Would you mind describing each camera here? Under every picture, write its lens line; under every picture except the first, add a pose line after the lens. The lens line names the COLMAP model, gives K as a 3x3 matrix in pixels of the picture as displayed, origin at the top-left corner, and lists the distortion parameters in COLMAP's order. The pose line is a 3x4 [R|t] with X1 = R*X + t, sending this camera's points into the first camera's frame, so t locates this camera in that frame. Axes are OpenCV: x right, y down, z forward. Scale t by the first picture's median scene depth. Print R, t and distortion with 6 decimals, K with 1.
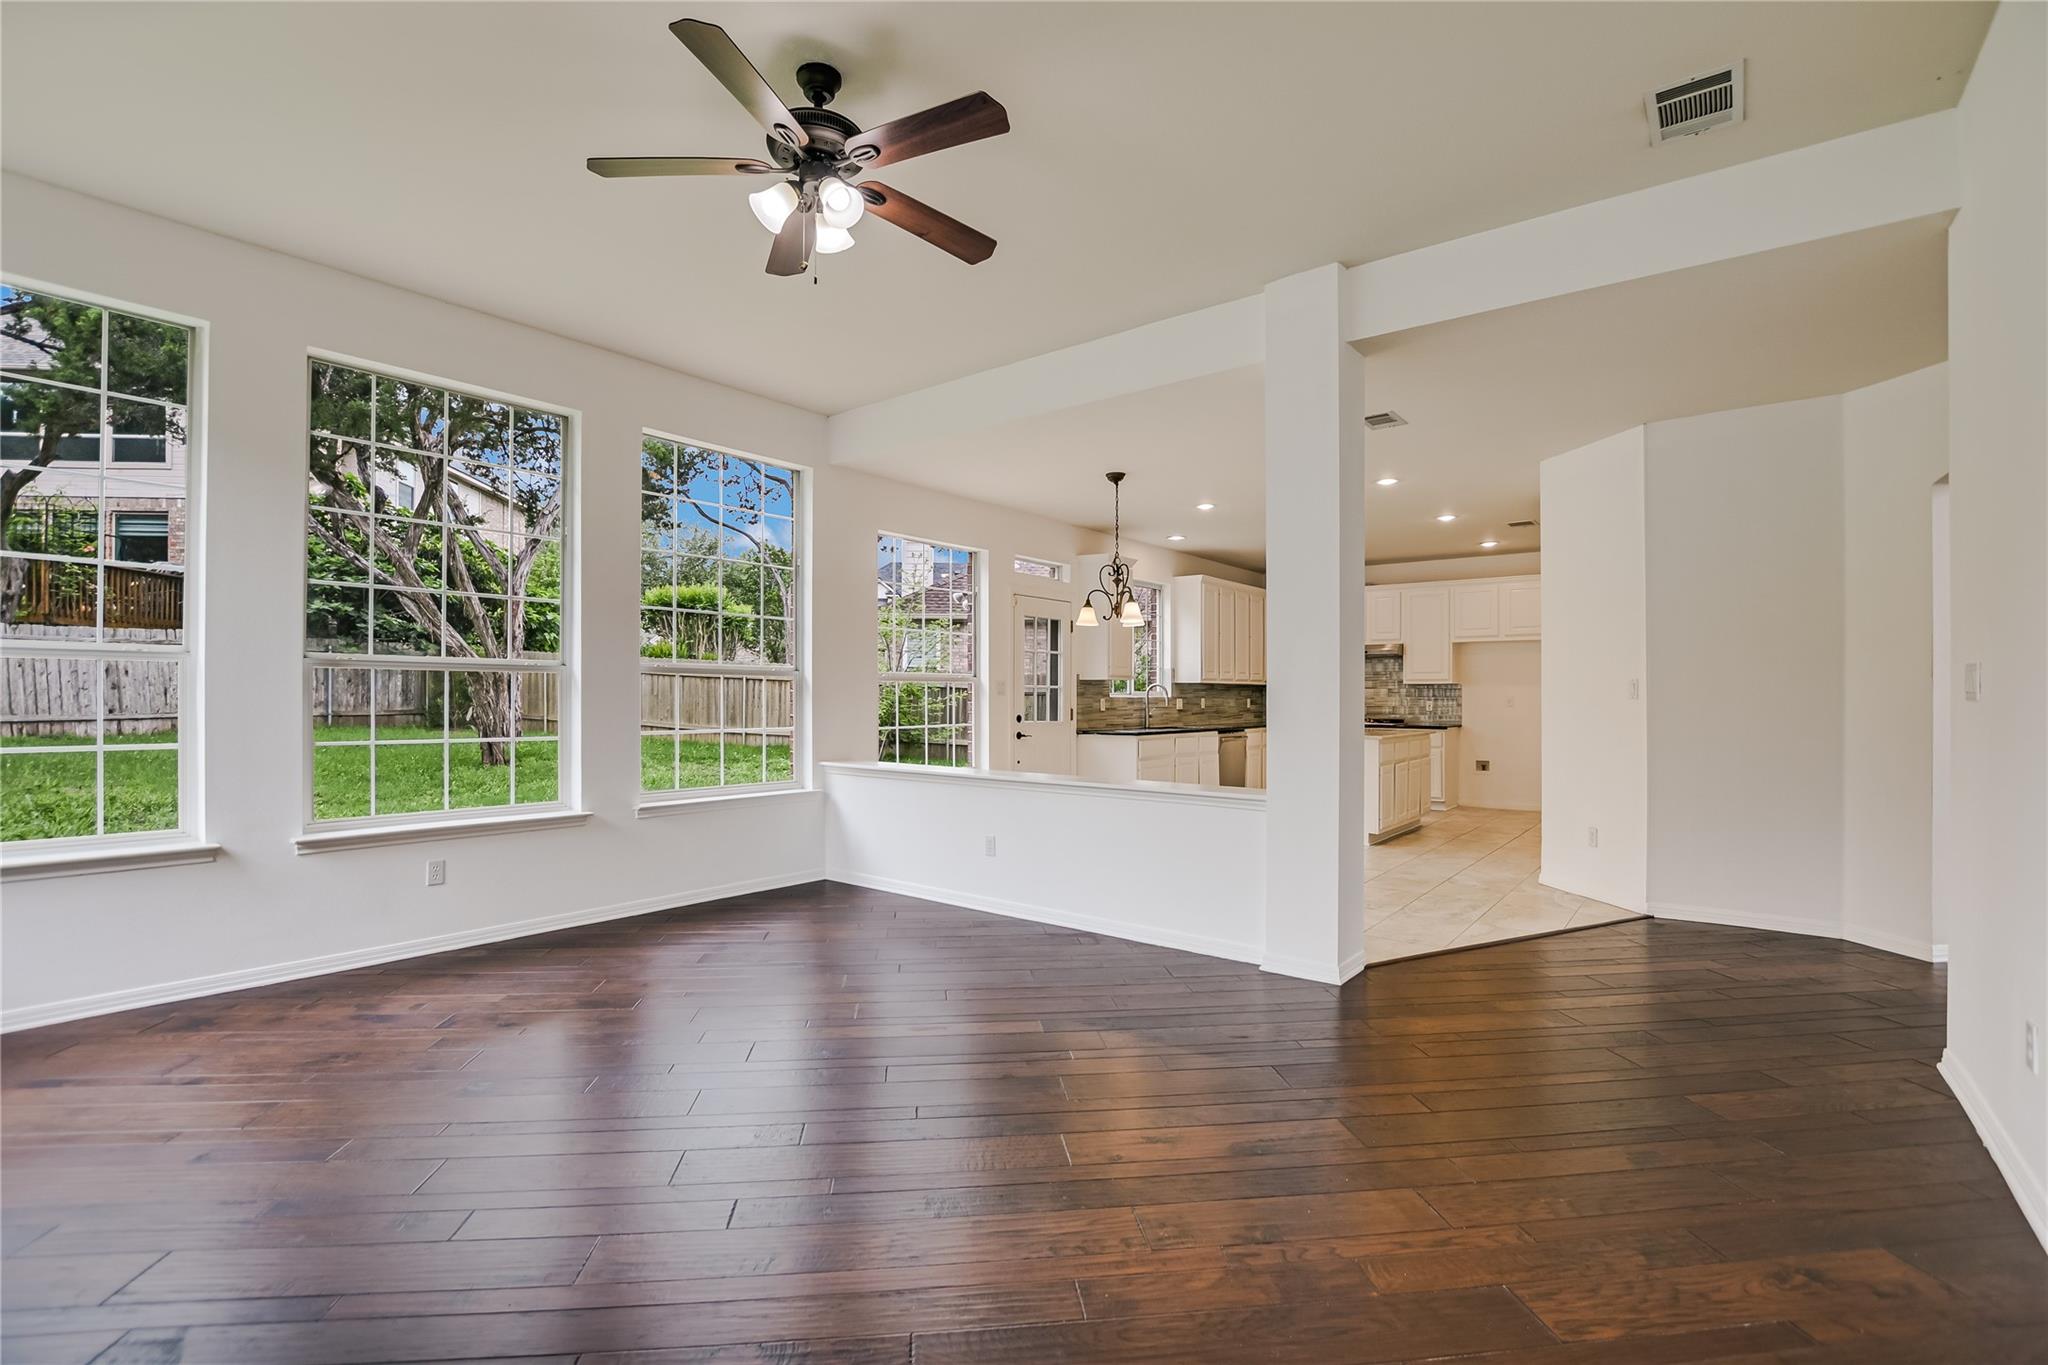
lens RADIAL K [[911.2, 0, 1028.5], [0, 911.2, 701.9], [0, 0, 1]] dist [-0.032997, 0.004327]
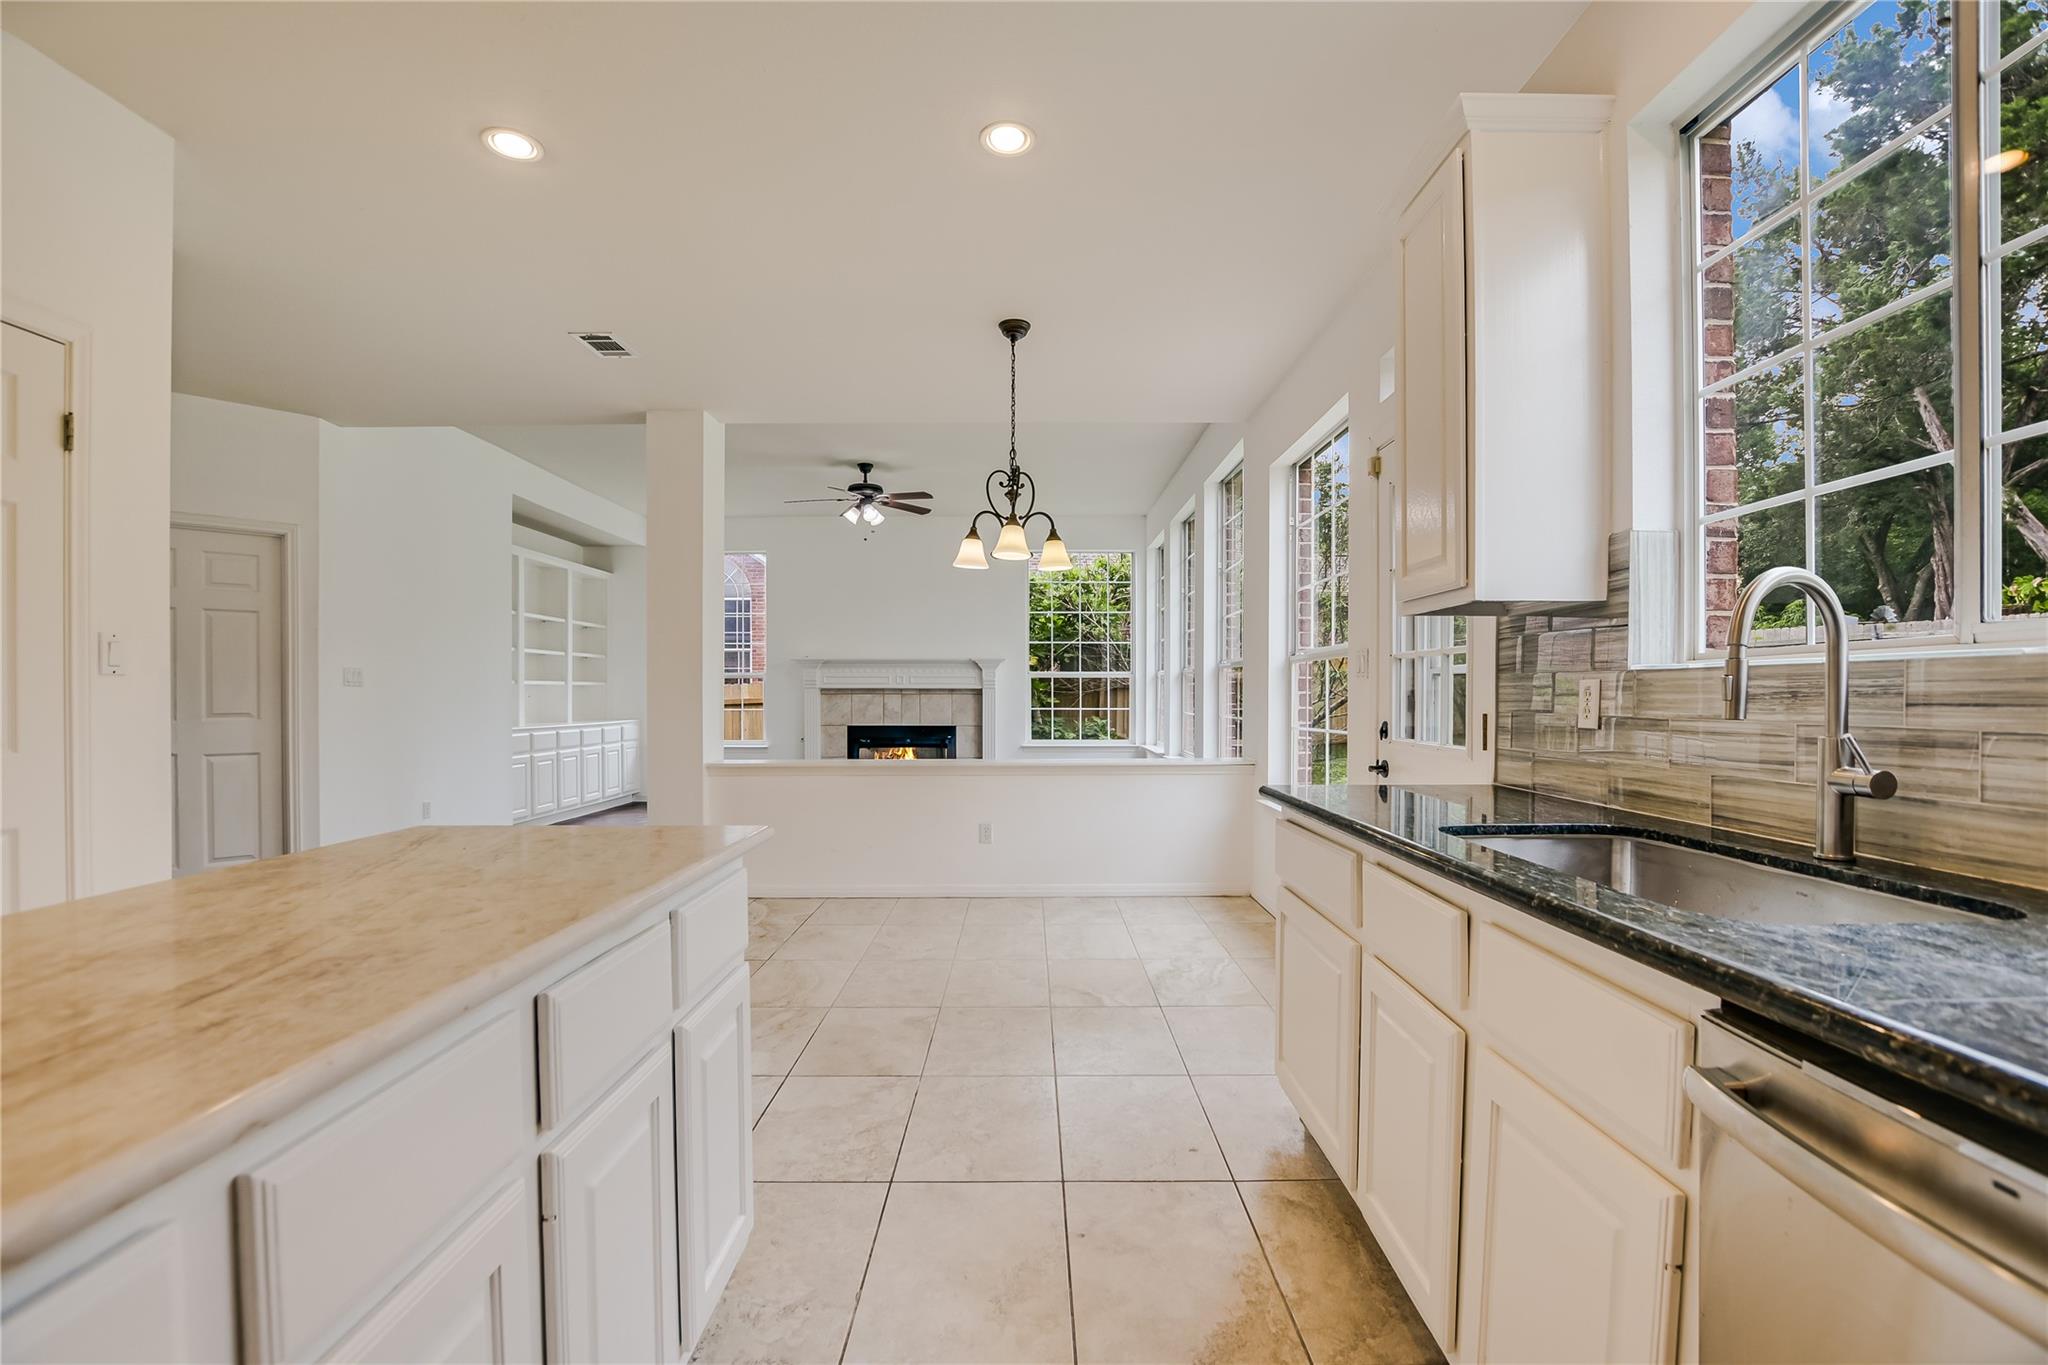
lens RADIAL K [[911.2, 0, 1022.1], [0, 911.2, 697.8], [0, 0, 1]] dist [-0.032997, 0.004327]
pose [[-0.786703, -0.000190, -0.617332, 0.318803], [-0.005744, 0.999959, 0.007012, 0.000939], [0.617305, 0.009062, -0.786672, 1.001393]]
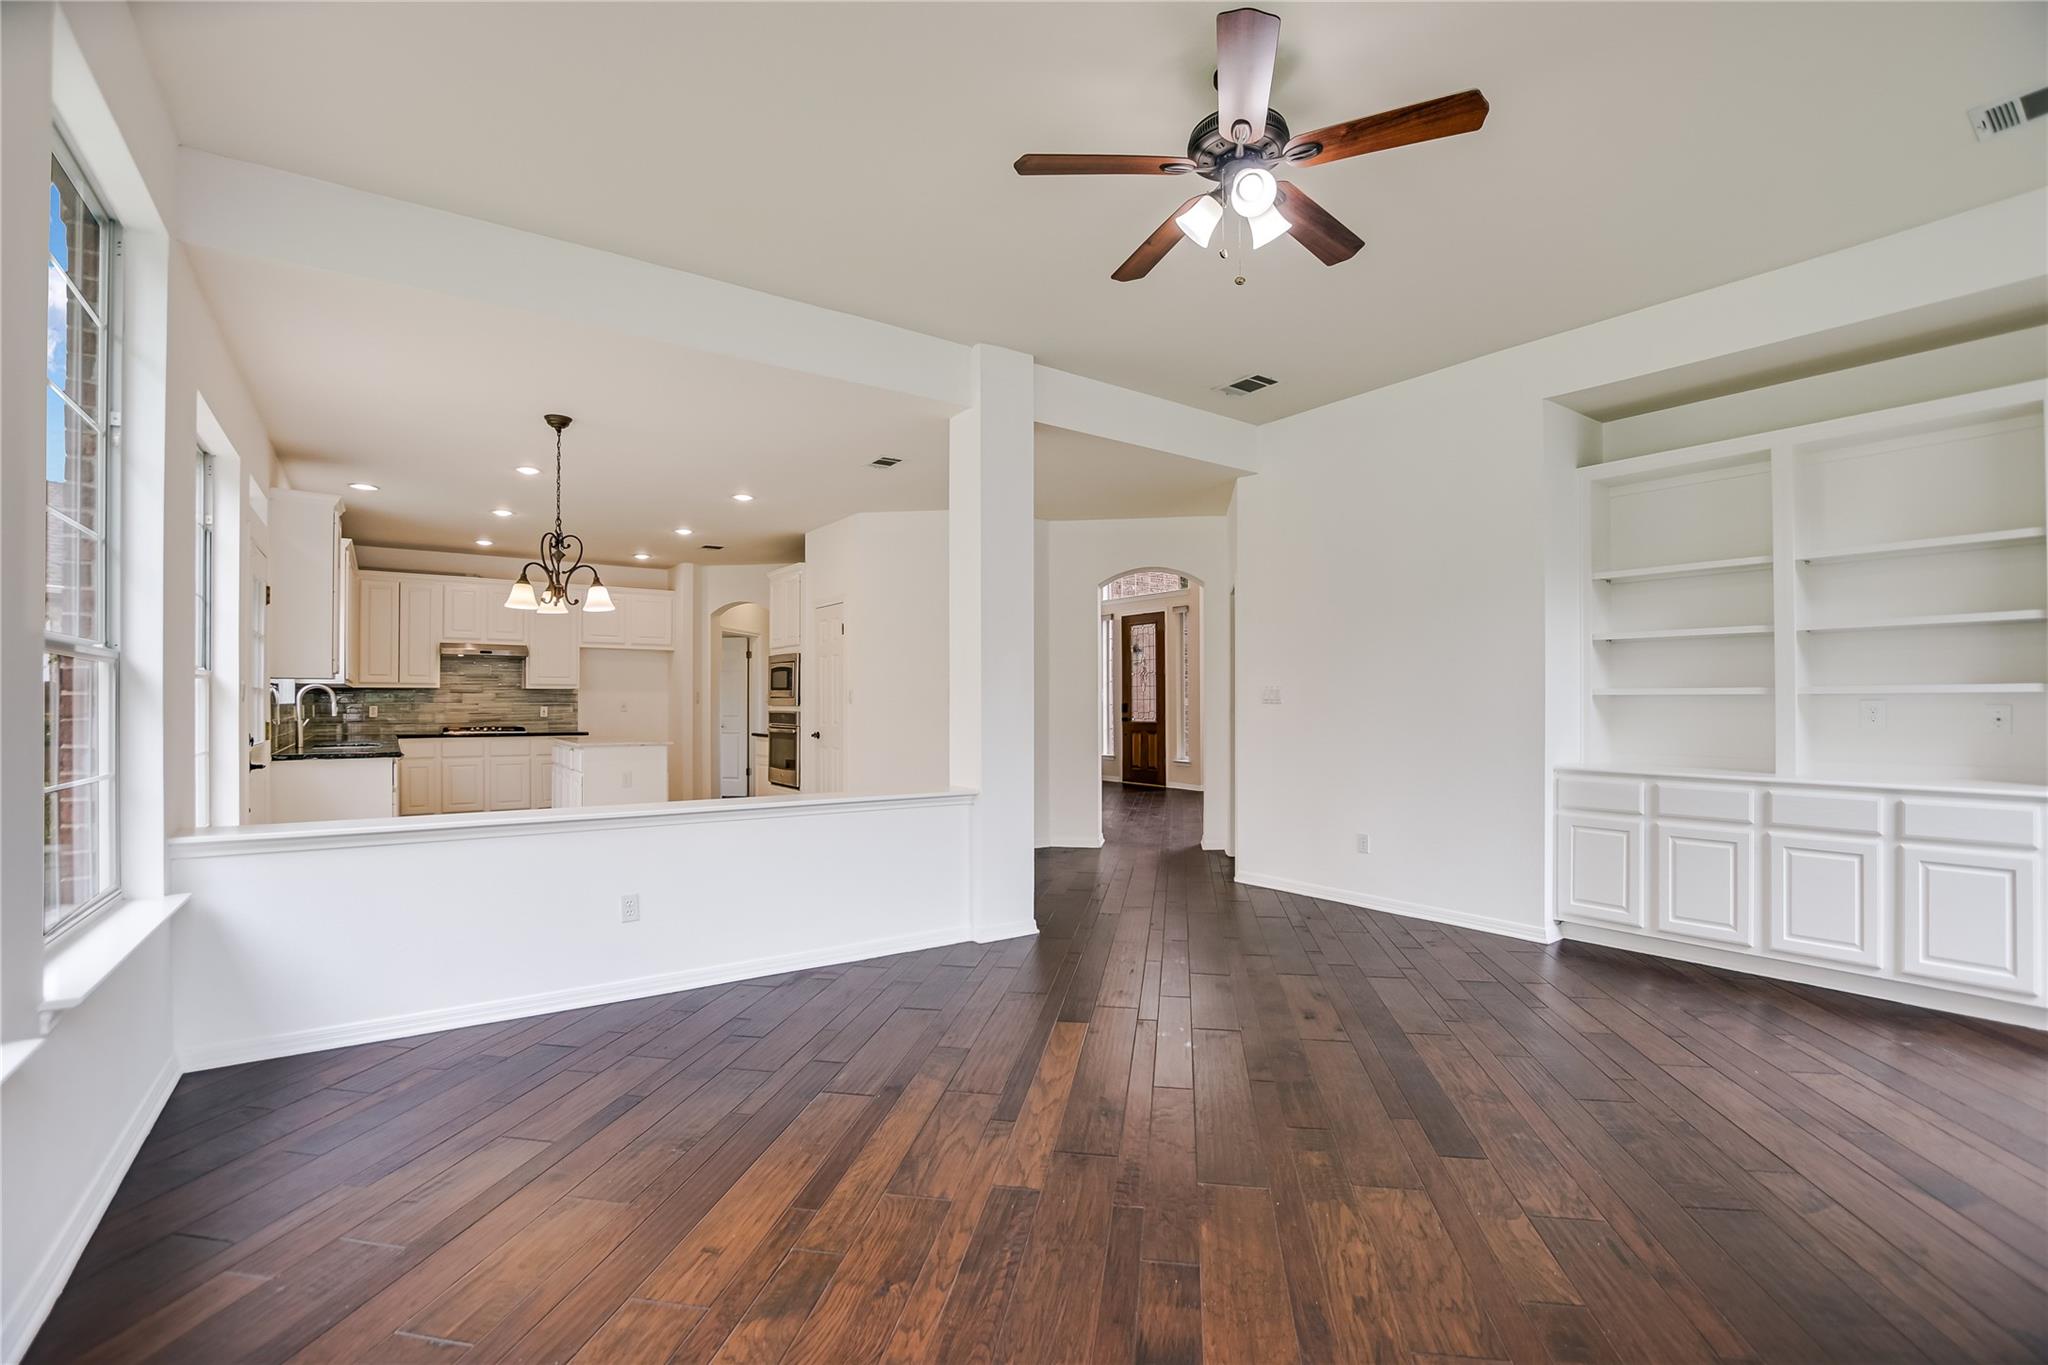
lens RADIAL K [[911.2, 0, 1014.2], [0, 911.2, 692.0], [0, 0, 1]] dist [-0.032997, 0.004327]
pose [[0.290510, 0.008473, 0.956835, -0.353904], [0.007710, 0.999908, -0.011195, -0.002441], [-0.956841, 0.010630, 0.290417, 0.269527]]
